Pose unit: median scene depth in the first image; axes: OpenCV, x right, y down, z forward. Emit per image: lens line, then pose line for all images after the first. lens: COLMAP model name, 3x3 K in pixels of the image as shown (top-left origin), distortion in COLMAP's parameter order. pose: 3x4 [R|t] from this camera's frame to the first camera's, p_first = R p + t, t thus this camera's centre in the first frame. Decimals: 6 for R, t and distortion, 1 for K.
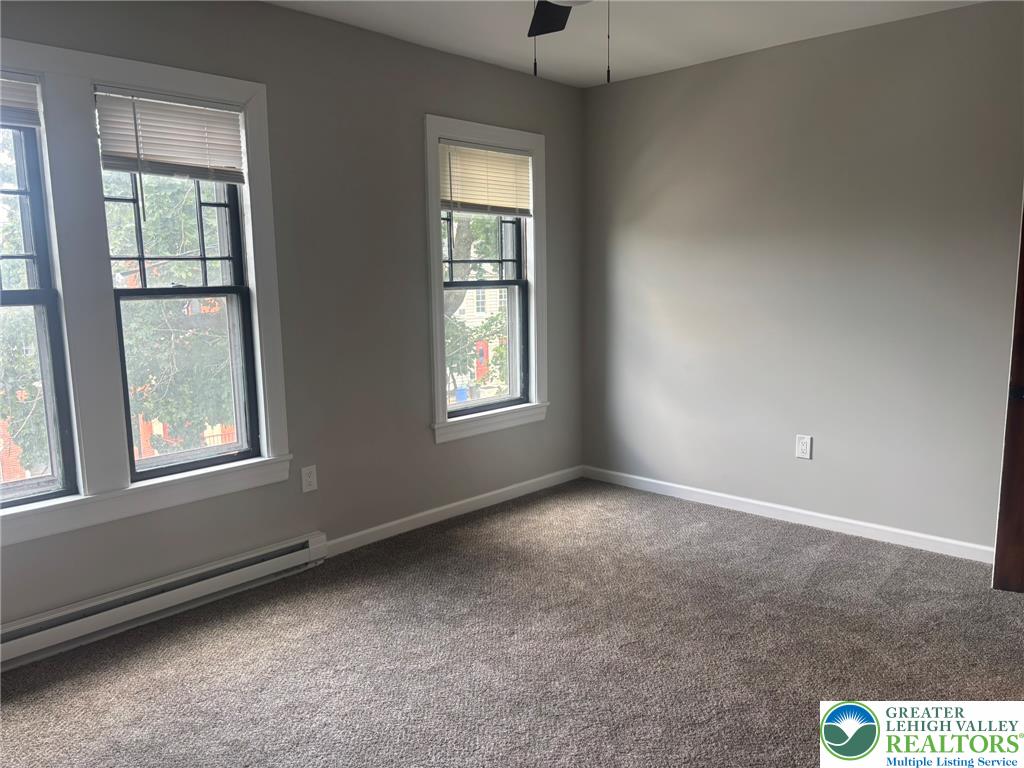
lens RADIAL K [[776.2, 0, 513.8], [0, 776.2, 391.6], [0, 0, 1]] dist [0.090263, -0.101622]
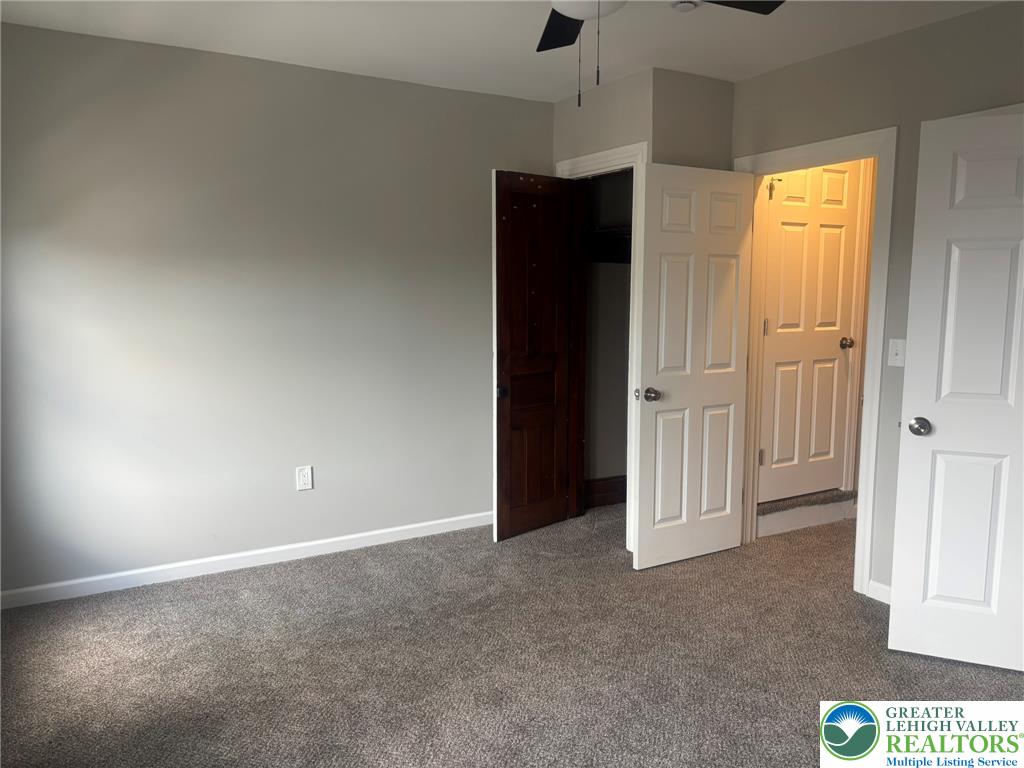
lens RADIAL K [[776.2, 0, 513.8], [0, 776.2, 391.6], [0, 0, 1]] dist [0.090263, -0.101622]
pose [[0.297566, -0.106822, 0.948706, -0.446111], [0.141816, 0.987642, 0.066724, -0.061524], [-0.944109, 0.114687, 0.309038, 0.416533]]
